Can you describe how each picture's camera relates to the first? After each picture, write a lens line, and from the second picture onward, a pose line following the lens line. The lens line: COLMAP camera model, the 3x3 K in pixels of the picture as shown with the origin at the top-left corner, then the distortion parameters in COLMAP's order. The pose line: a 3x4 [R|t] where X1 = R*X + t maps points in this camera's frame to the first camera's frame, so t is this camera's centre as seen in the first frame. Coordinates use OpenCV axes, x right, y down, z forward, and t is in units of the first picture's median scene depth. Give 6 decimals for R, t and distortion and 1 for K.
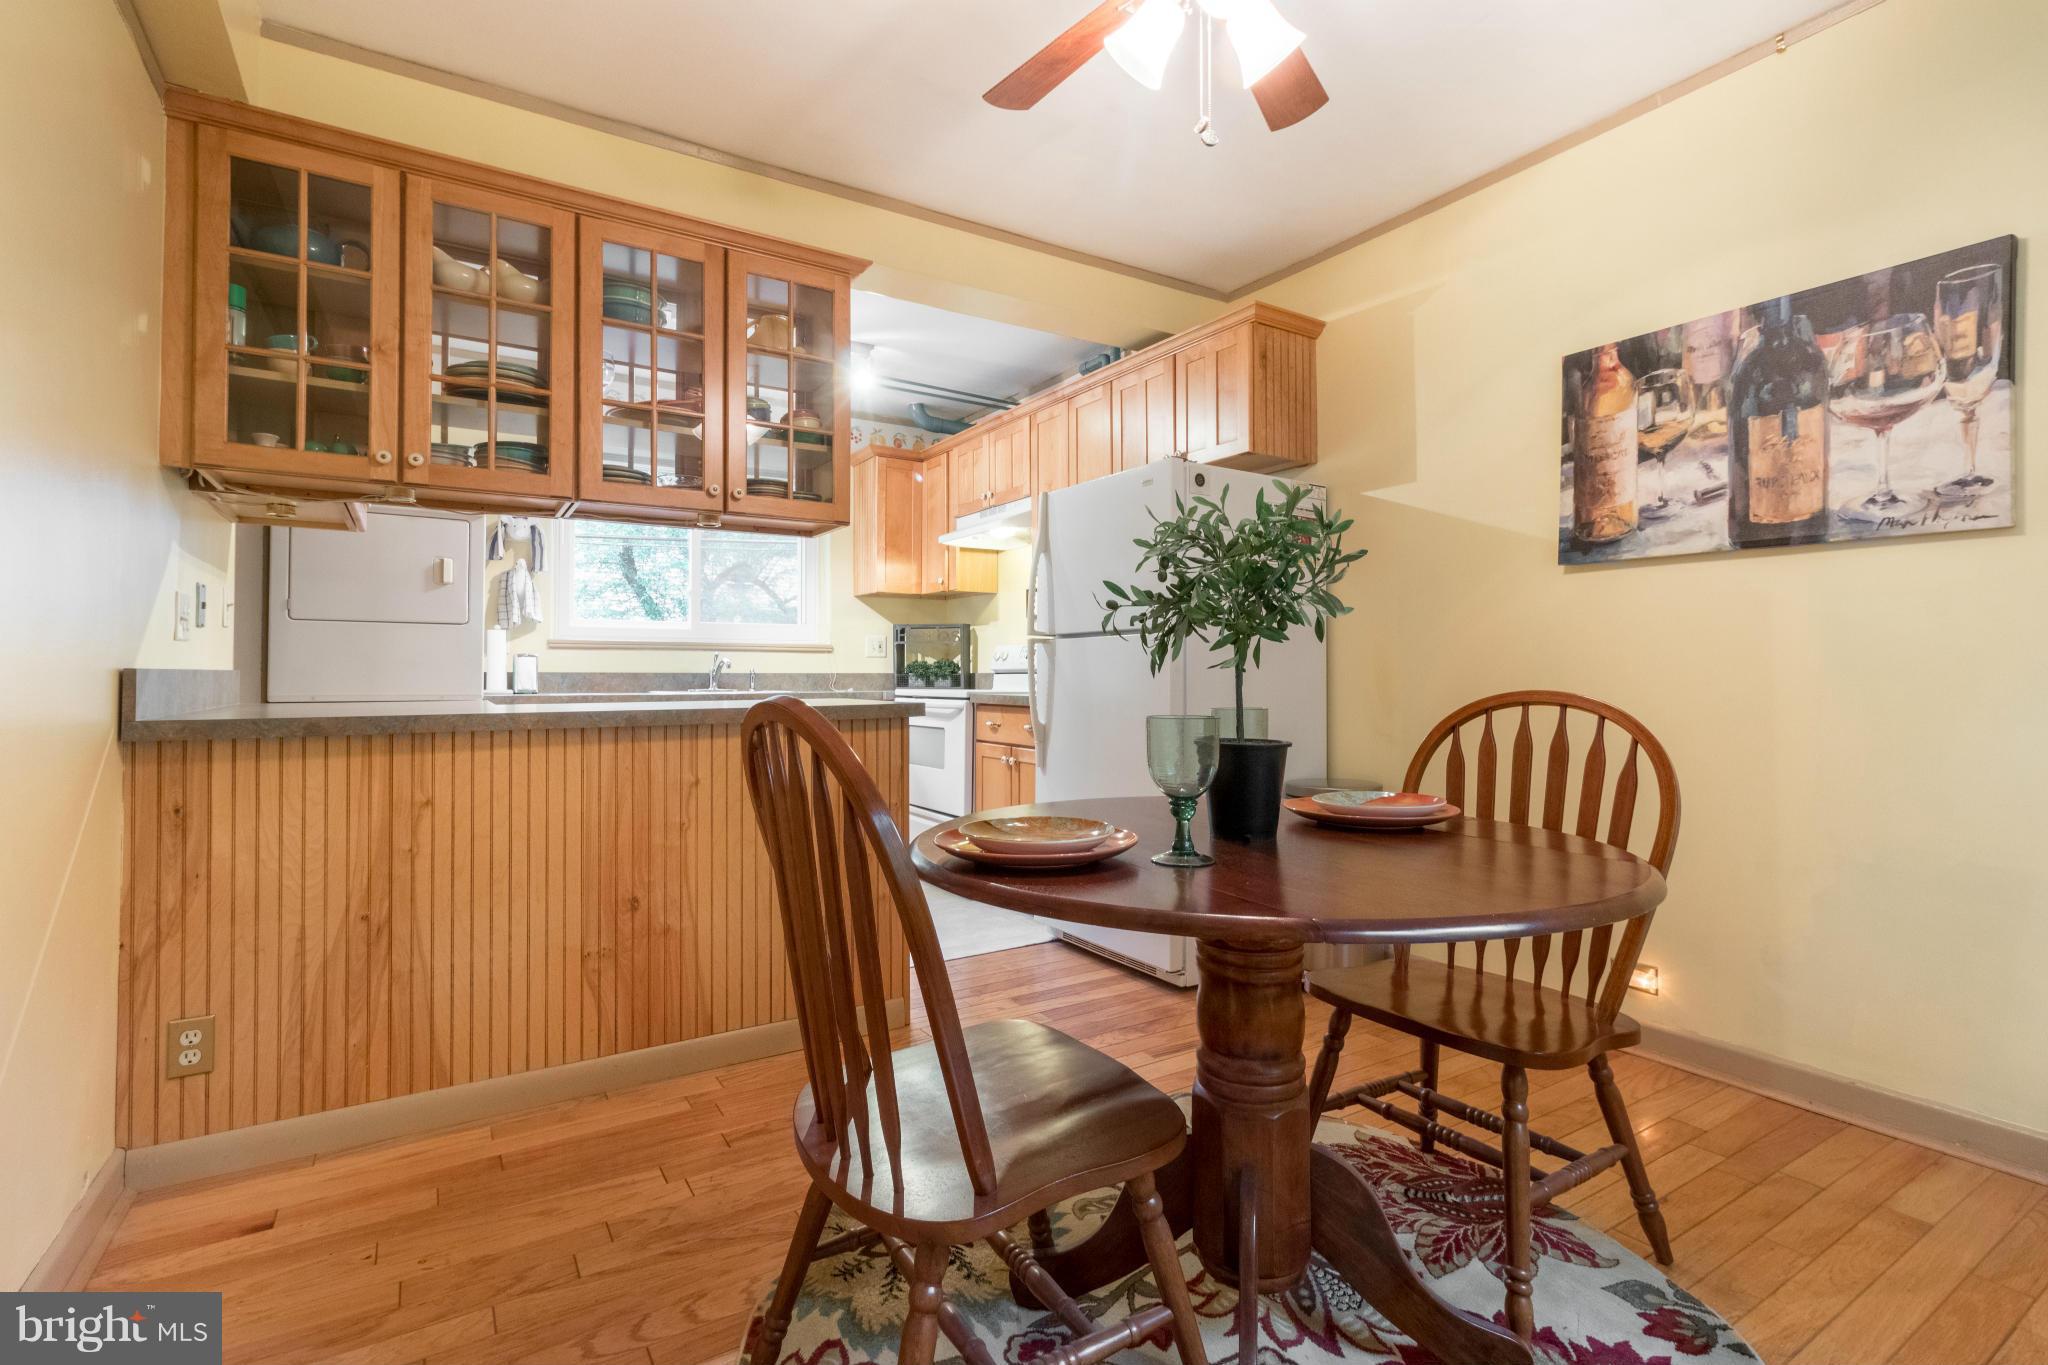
lens RADIAL K [[946.6, 0, 1013.5], [0, 946.6, 659.2], [0, 0, 1]] dist [0.004691, 0.000165]
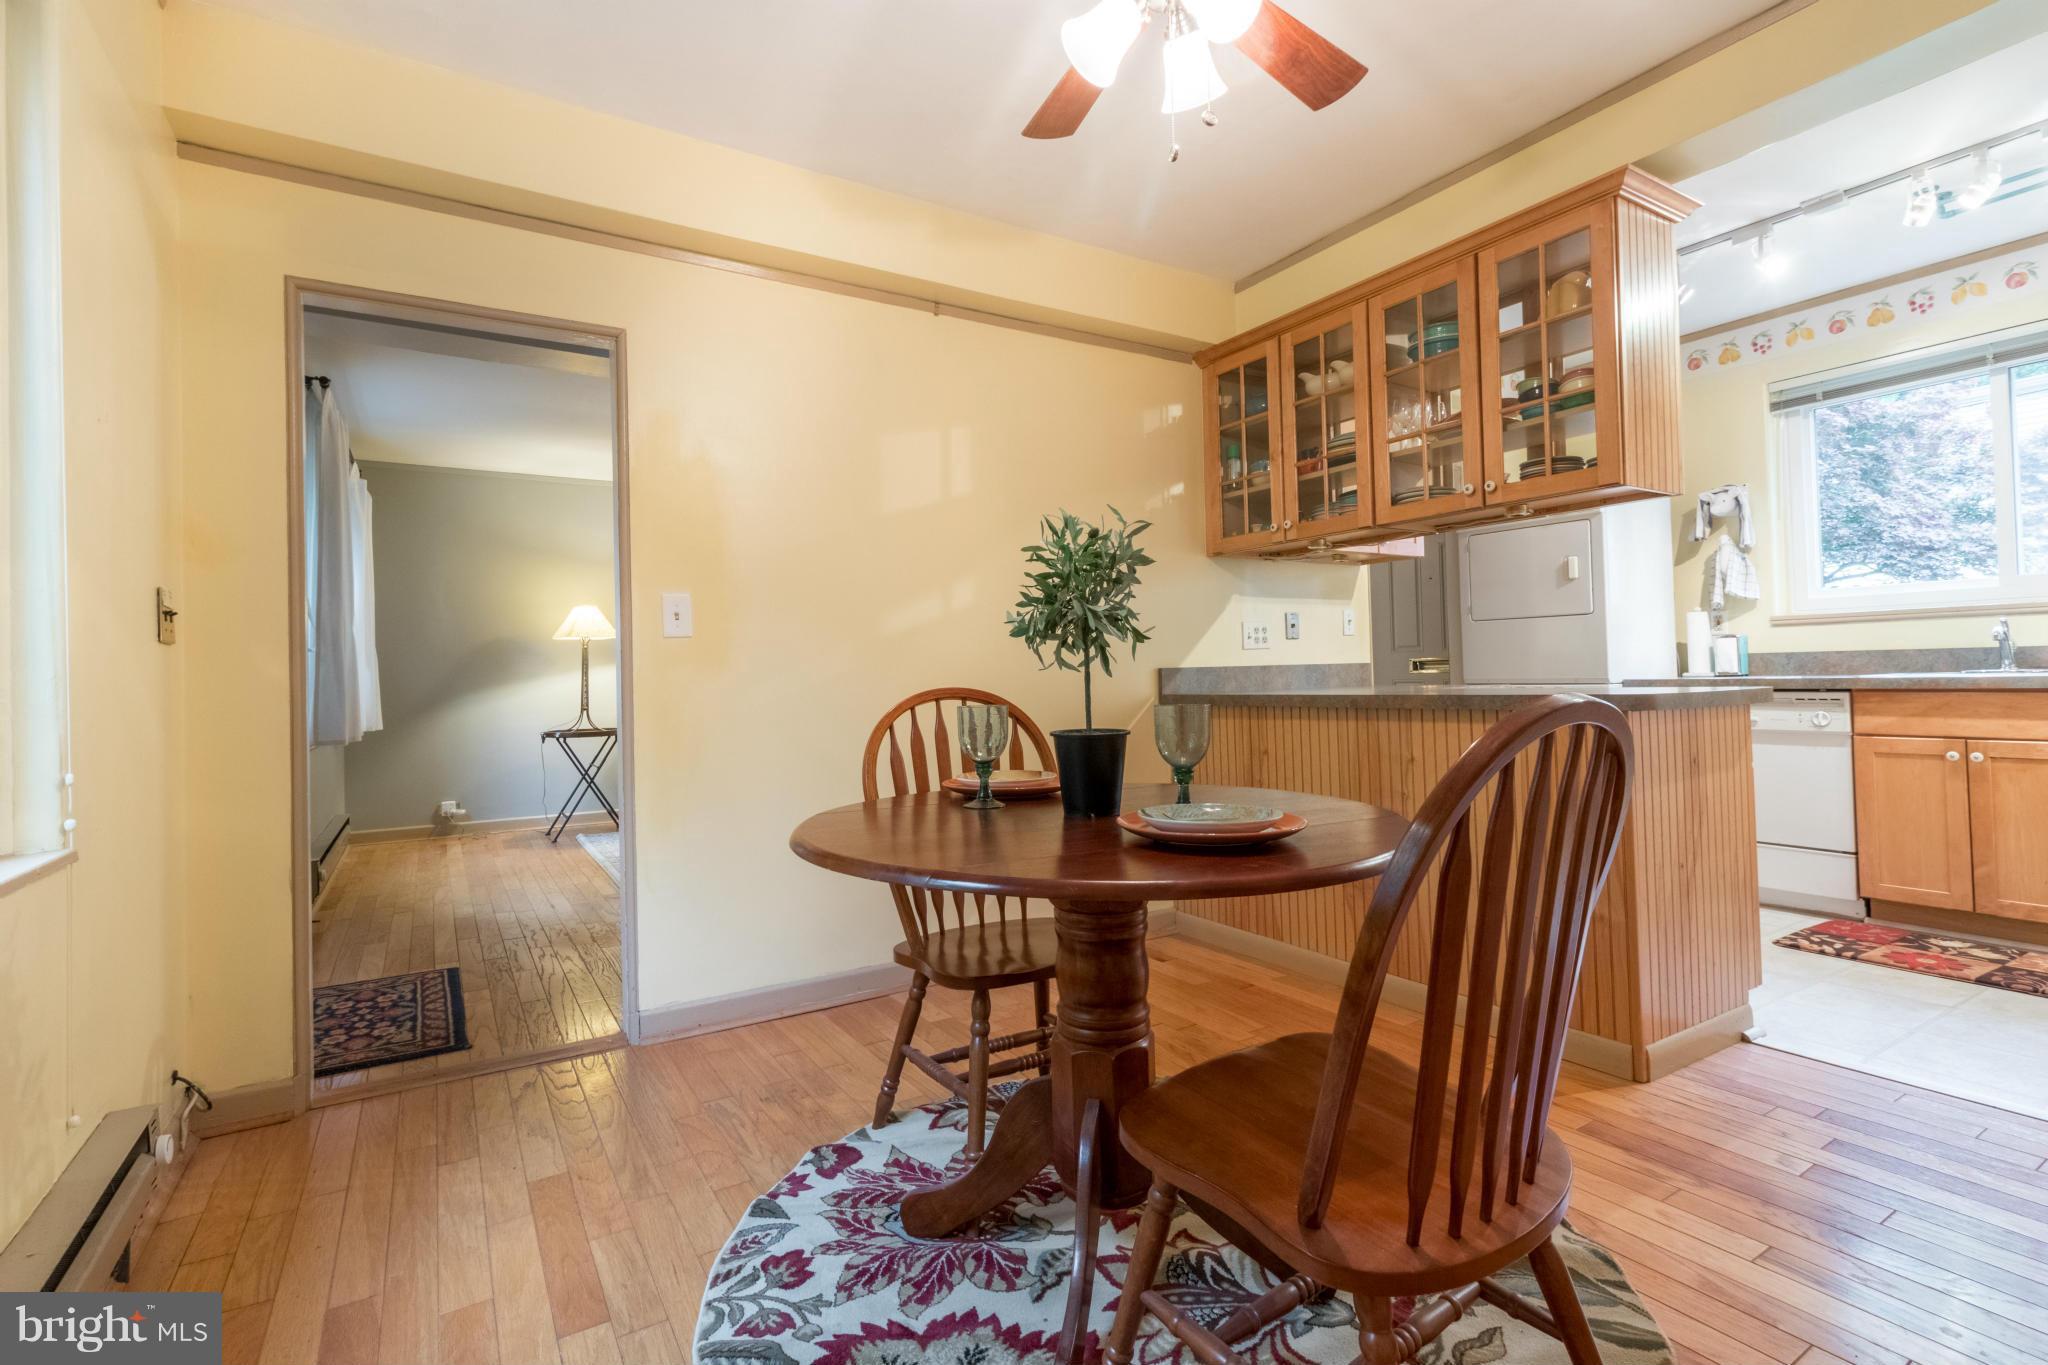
lens RADIAL K [[946.6, 0, 1013.5], [0, 946.6, 659.2], [0, 0, 1]] dist [0.004691, 0.000165]
pose [[0.001619, -0.015908, -0.999872, 0.834102], [0.041845, 0.998999, -0.015826, 0.007756], [0.999123, -0.041815, 0.002283, 0.536852]]
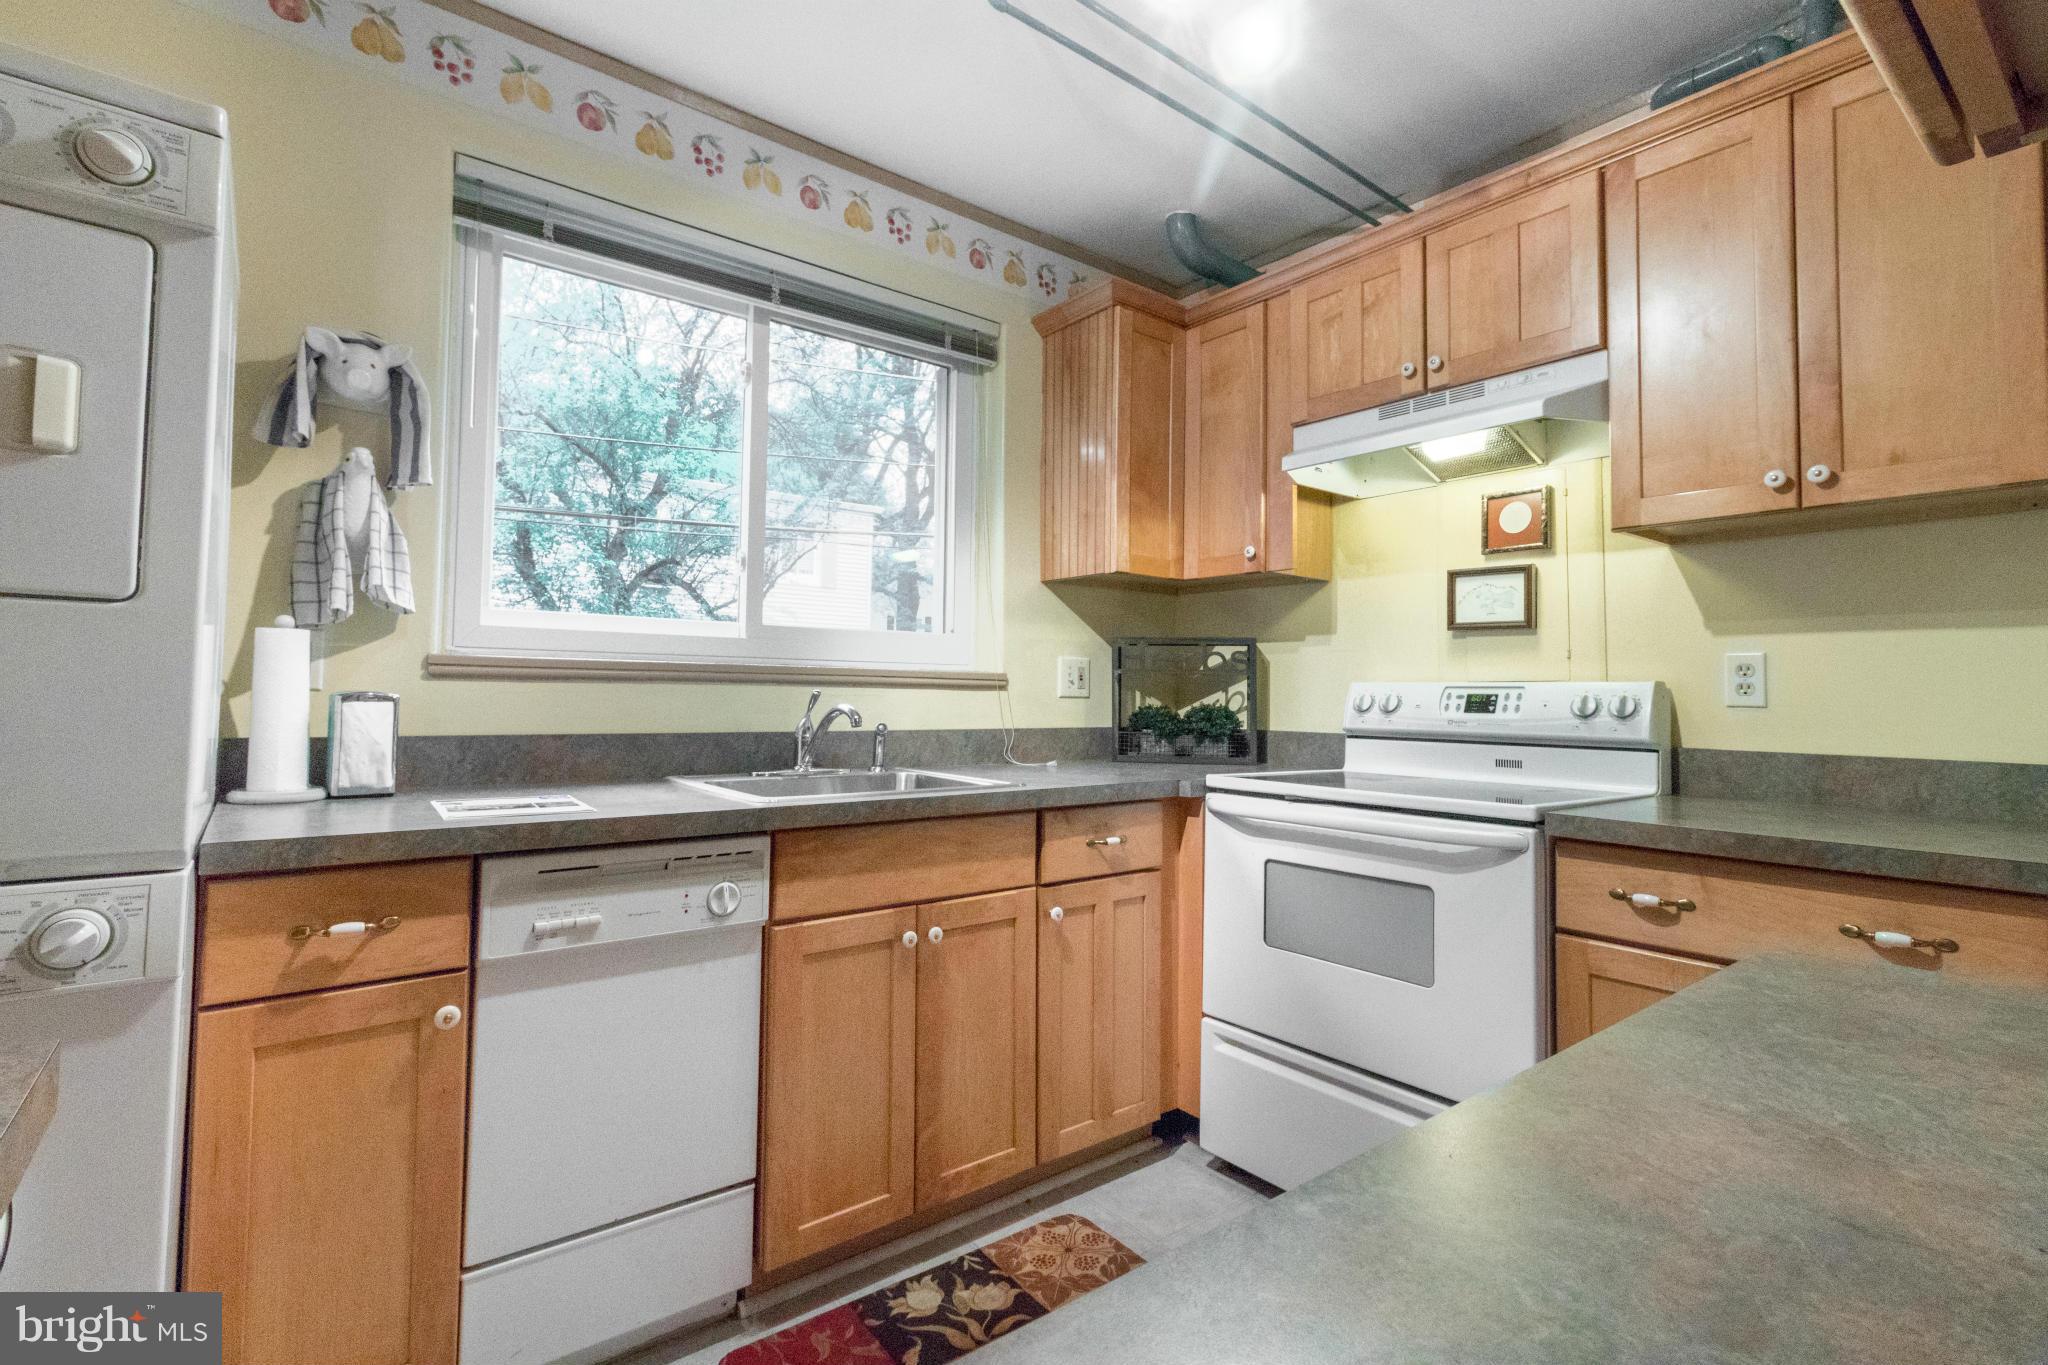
lens RADIAL K [[943.1, 0, 1010.4], [0, 943.1, 653.8], [0, 0, 1]] dist [0.005652, -0.000272]
pose [[0.994054, 0.017733, 0.107434, -0.566592], [-0.015166, 0.999581, -0.024659, -0.030328], [-0.107827, 0.022883, 0.993906, 1.129956]]
